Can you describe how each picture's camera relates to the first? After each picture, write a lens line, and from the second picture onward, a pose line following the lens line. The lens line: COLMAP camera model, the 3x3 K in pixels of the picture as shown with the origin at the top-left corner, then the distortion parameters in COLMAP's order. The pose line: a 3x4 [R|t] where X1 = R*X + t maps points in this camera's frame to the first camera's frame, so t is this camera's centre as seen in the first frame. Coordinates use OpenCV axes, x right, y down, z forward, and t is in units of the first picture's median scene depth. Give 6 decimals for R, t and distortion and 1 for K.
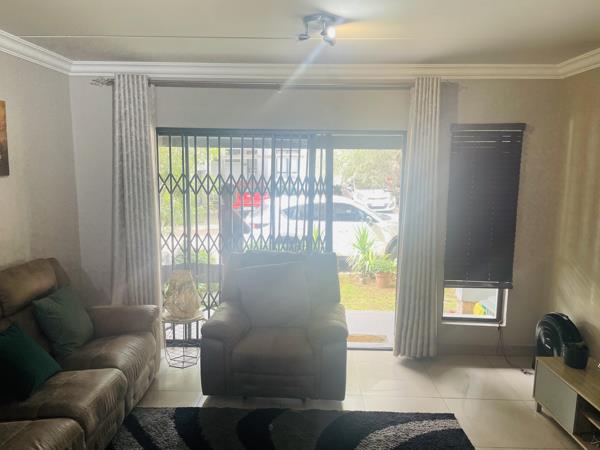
lens RADIAL K [[453.2, 0, 300.0], [0, 453.2, 225.0], [0, 0, 1]] dist [0.073114, -0.078454]
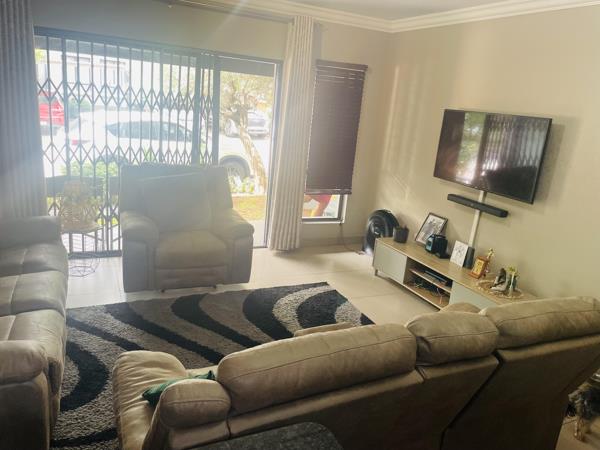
lens RADIAL K [[453.2, 0, 300.0], [0, 453.2, 225.0], [0, 0, 1]] dist [0.073114, -0.078454]
pose [[0.895334, -0.049102, 0.442681, -0.271235], [-0.025057, 0.986778, 0.160132, 0.019864], [-0.444690, -0.154464, 0.882265, -0.117111]]
